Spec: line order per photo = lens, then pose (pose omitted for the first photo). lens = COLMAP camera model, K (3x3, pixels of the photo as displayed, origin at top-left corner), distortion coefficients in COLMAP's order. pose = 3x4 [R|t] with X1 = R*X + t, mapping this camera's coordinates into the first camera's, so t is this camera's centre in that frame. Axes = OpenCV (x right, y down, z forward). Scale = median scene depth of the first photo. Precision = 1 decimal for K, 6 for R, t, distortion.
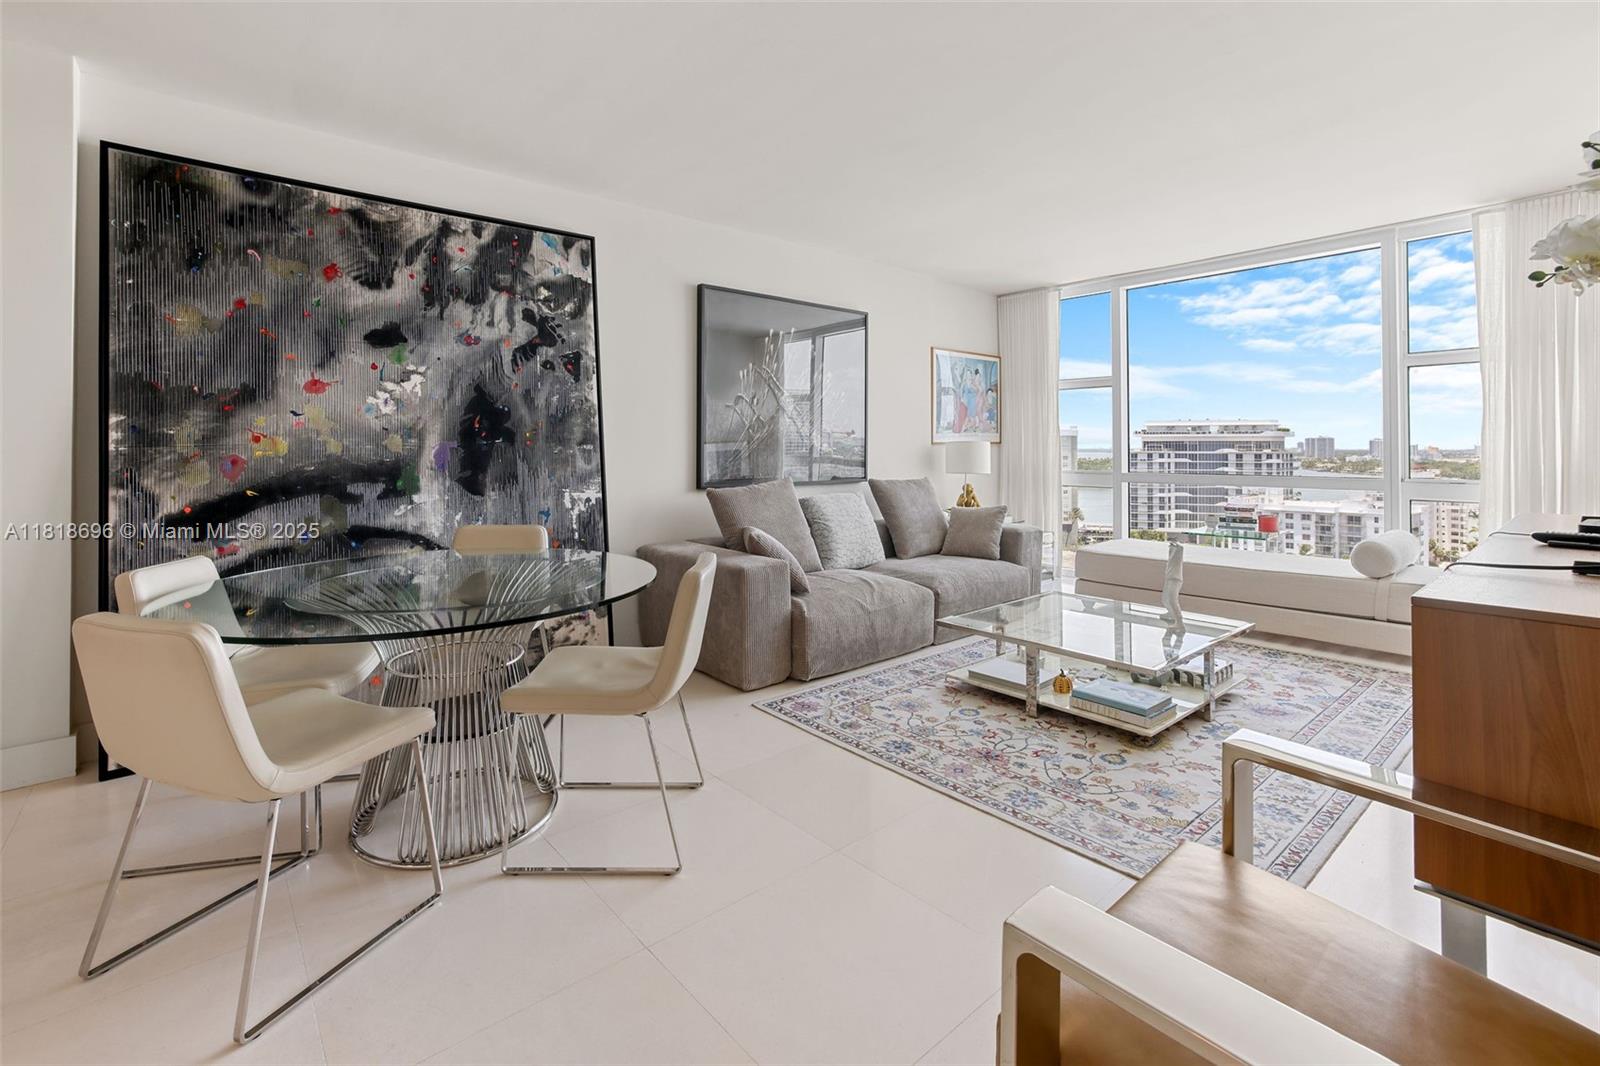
lens RADIAL K [[696.3, 0, 795.2], [0, 696.3, 448.5], [0, 0, 1]] dist [-0.034911, 0.014972]
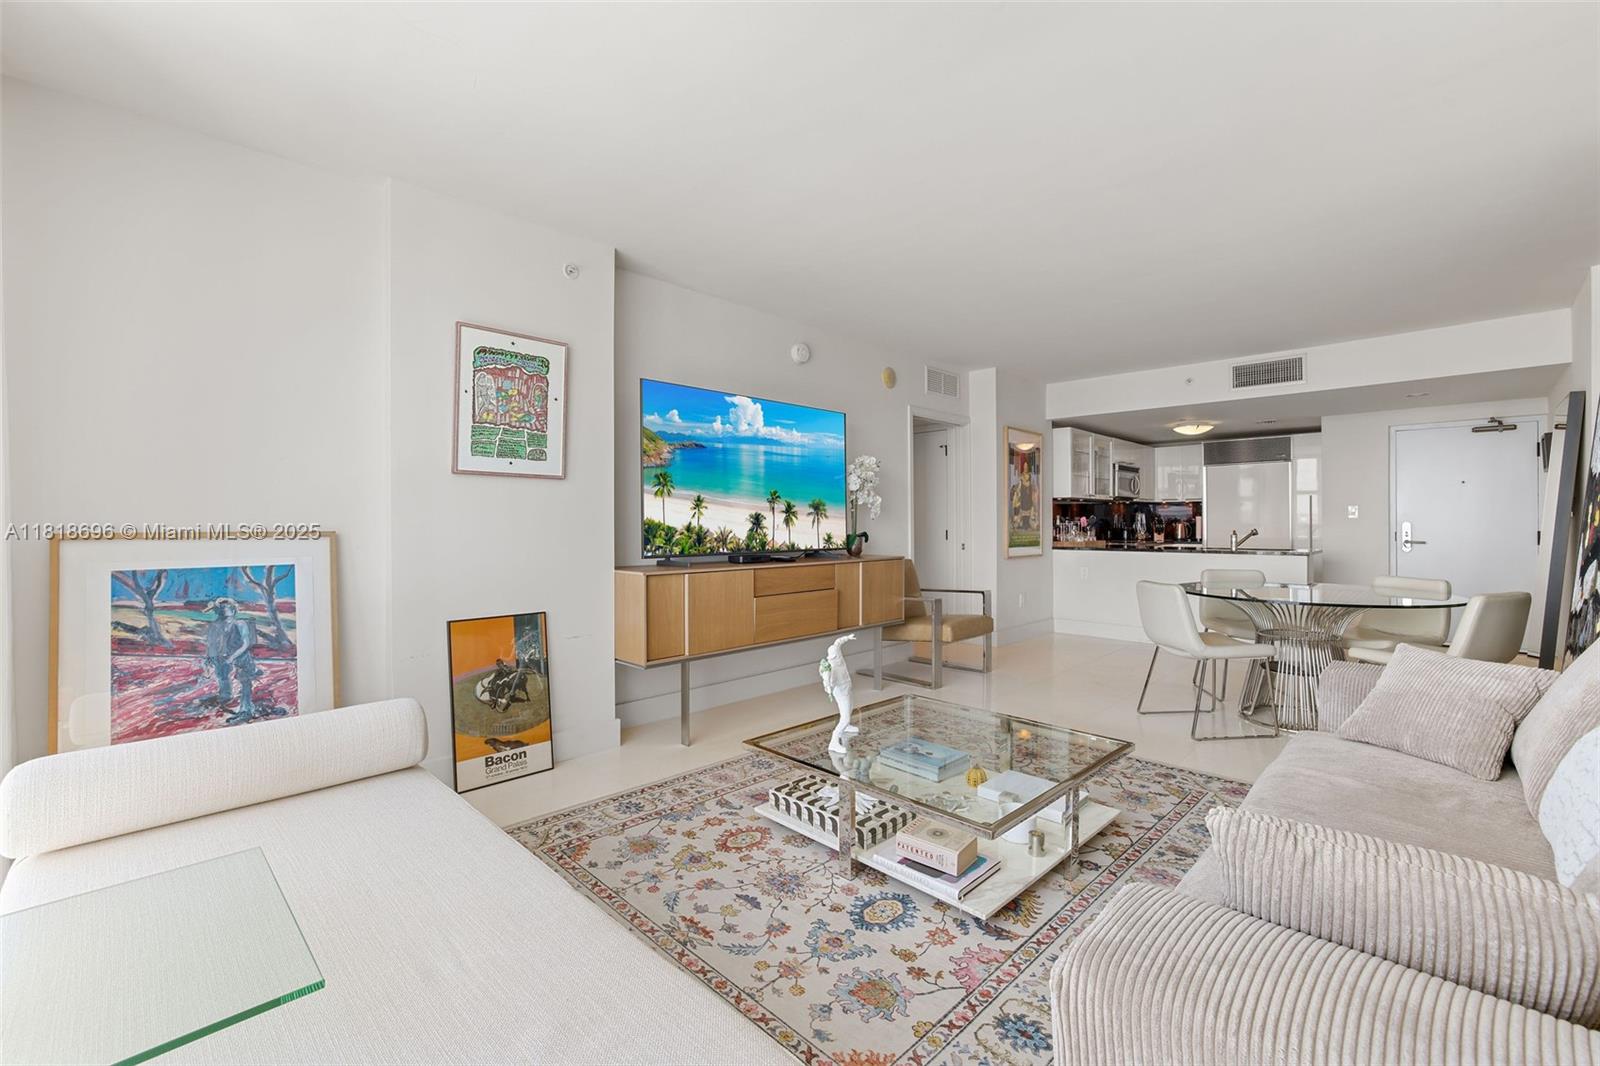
lens RADIAL K [[696.3, 0, 784.2], [0, 696.3, 520.7], [0, 0, 1]] dist [-0.034911, 0.014972]
pose [[-0.996089, 0.002714, -0.088314, 0.644466], [0.002093, 0.999972, 0.007126, -0.012824], [0.088331, 0.006913, -0.996067, 1.679076]]
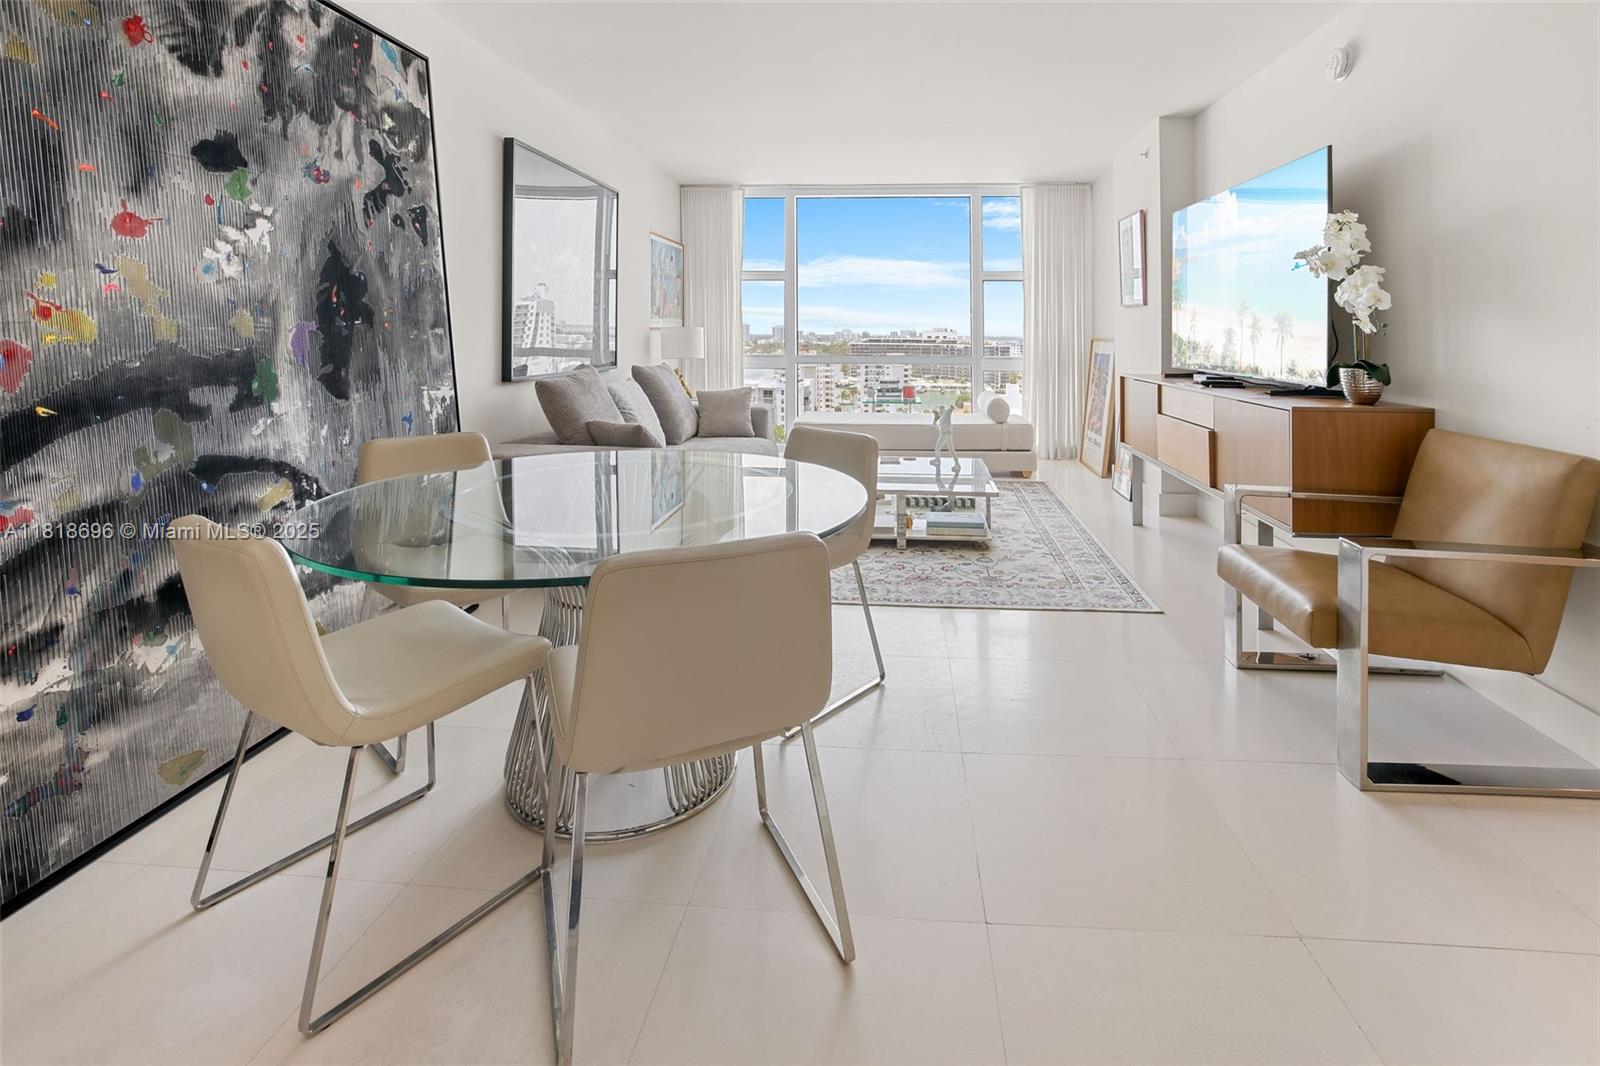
lens RADIAL K [[740.0, 0, 842.5], [0, 740.0, 344.4], [0, 0, 1]] dist [-0.008794, 0.003366]
pose [[0.702184, -0.001350, 0.711995, -0.598084], [-0.011530, 0.999846, 0.013267, -0.003228], [-0.711902, -0.017525, 0.702060, 0.102709]]
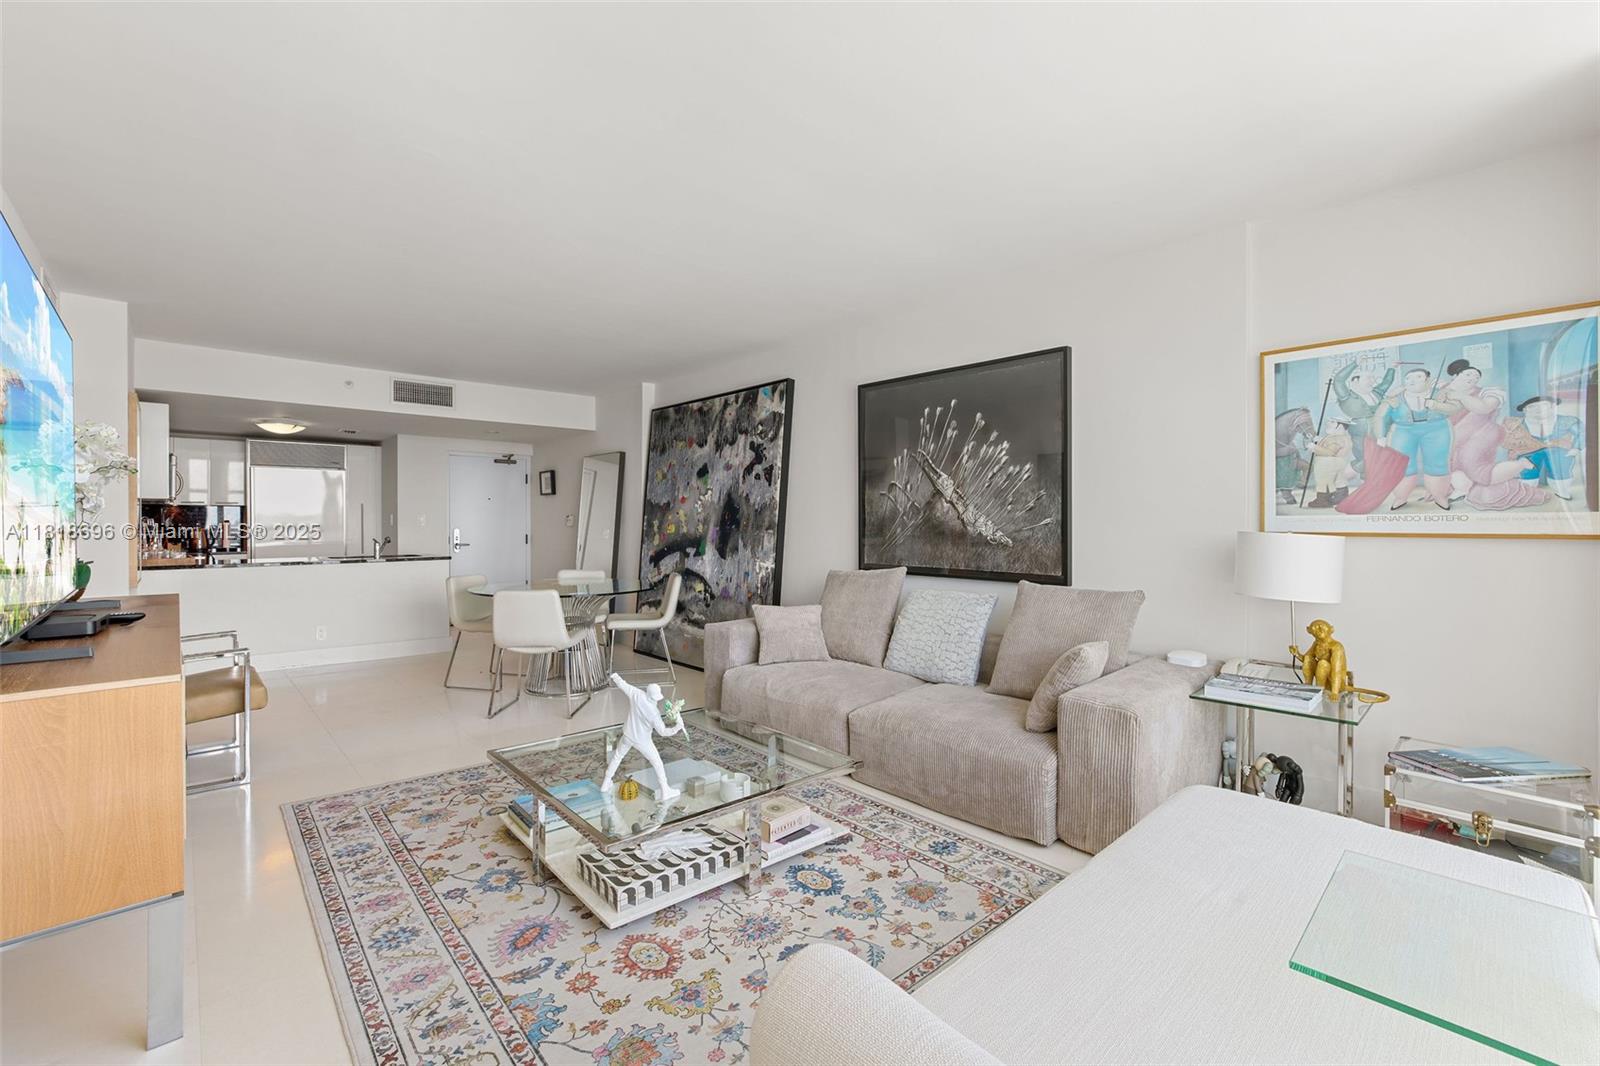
lens RADIAL K [[696.3, 0, 817.1], [0, 696.3, 527.5], [0, 0, 1]] dist [-0.034911, 0.014972]
pose [[0.066456, 0.012565, -0.997710, 1.187502], [-0.002959, 0.999919, 0.012396, -0.028947], [0.997785, 0.002129, 0.066488, 1.051349]]
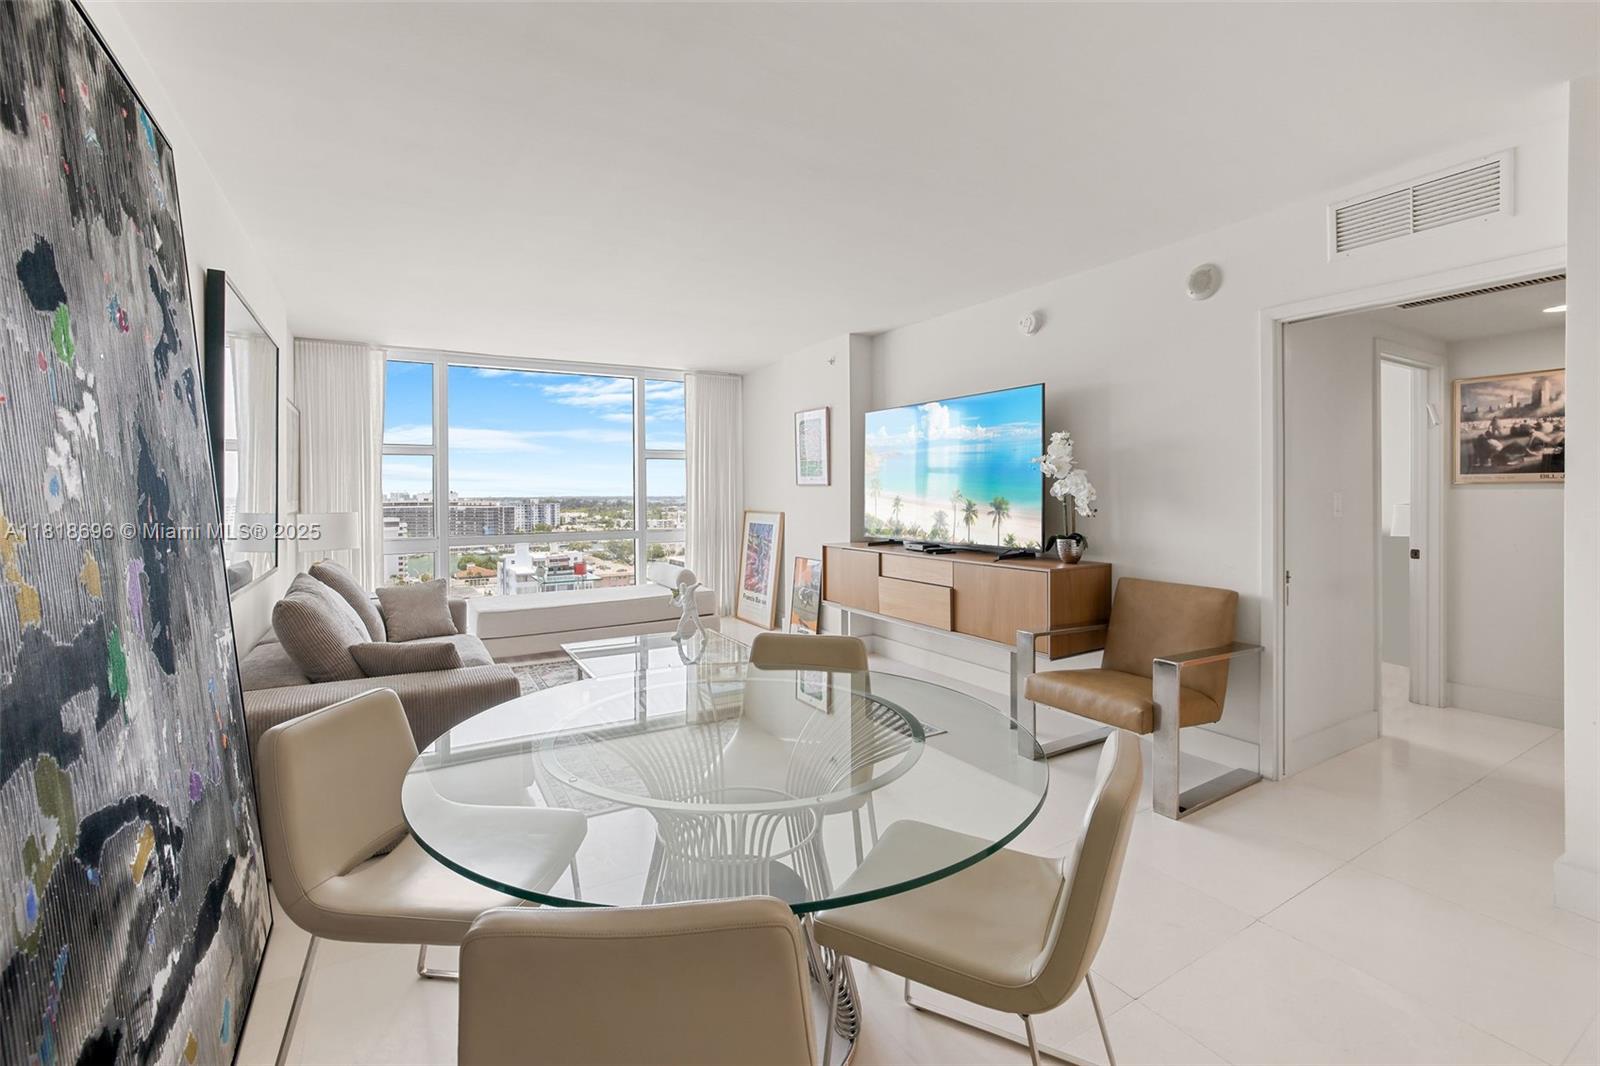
lens RADIAL K [[696.3, 0, 787.8], [0, 696.3, 493.6], [0, 0, 1]] dist [-0.034911, 0.014972]
pose [[0.176583, 0.000703, 0.984286, -0.774006], [0.006033, 0.999980, -0.001796, -0.043004], [-0.984267, 0.006256, 0.176575, 0.498708]]
